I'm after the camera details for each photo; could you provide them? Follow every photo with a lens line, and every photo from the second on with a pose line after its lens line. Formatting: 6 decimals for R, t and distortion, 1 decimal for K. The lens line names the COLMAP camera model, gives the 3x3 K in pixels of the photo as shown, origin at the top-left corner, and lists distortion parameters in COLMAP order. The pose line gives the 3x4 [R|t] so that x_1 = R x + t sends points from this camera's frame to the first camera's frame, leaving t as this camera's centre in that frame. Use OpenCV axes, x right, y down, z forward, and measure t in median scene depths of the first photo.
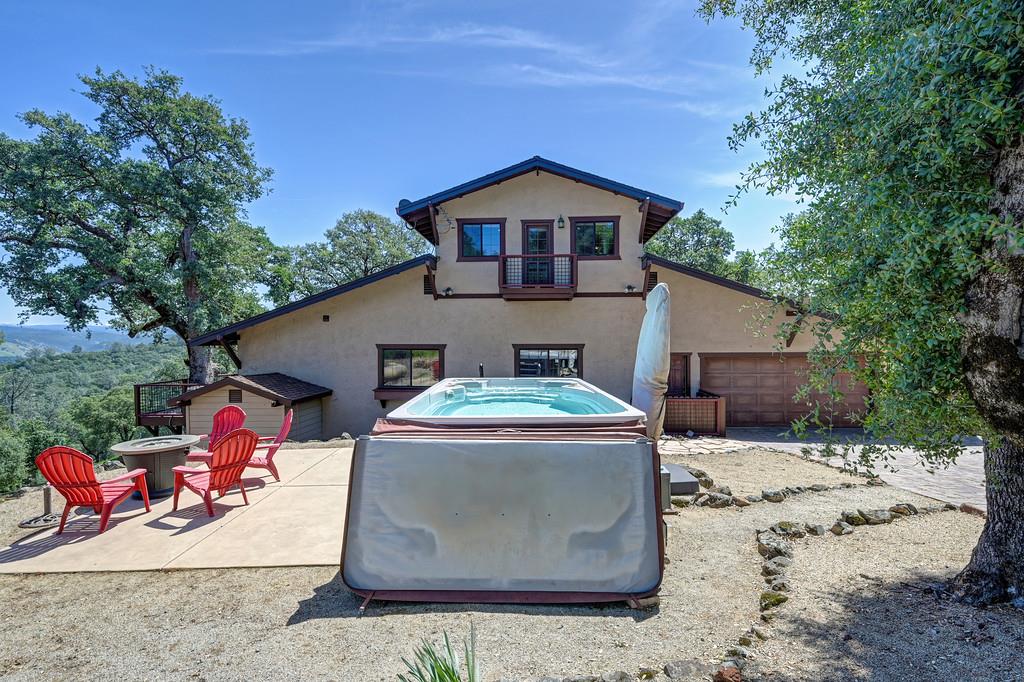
lens RADIAL K [[519.1, 0, 512.0], [0, 519.1, 341.0], [0, 0, 1]] dist [-0.000697, -0.000336]
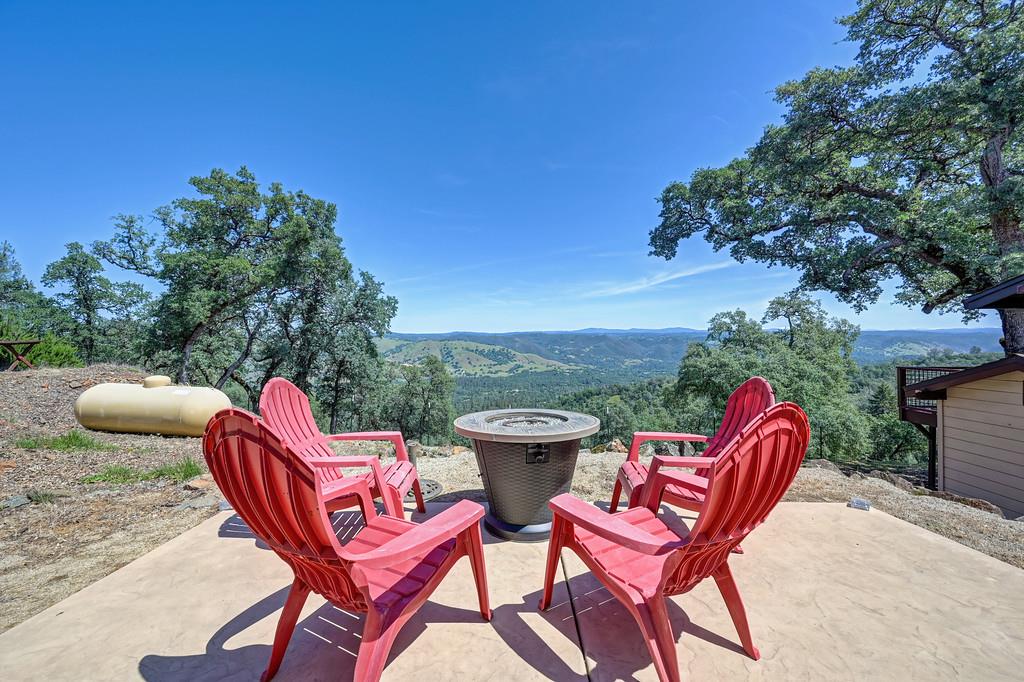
lens RADIAL K [[402.0, 0, 512.0], [0, 402.0, 341.0], [0, 0, 1]] dist [0.000001, -0.000316]
pose [[0.001531, 0.000082, -0.999999, -0.113035], [-0.008697, 0.999962, 0.000069, 0.045503], [0.999961, 0.008696, 0.001532, 0.375517]]
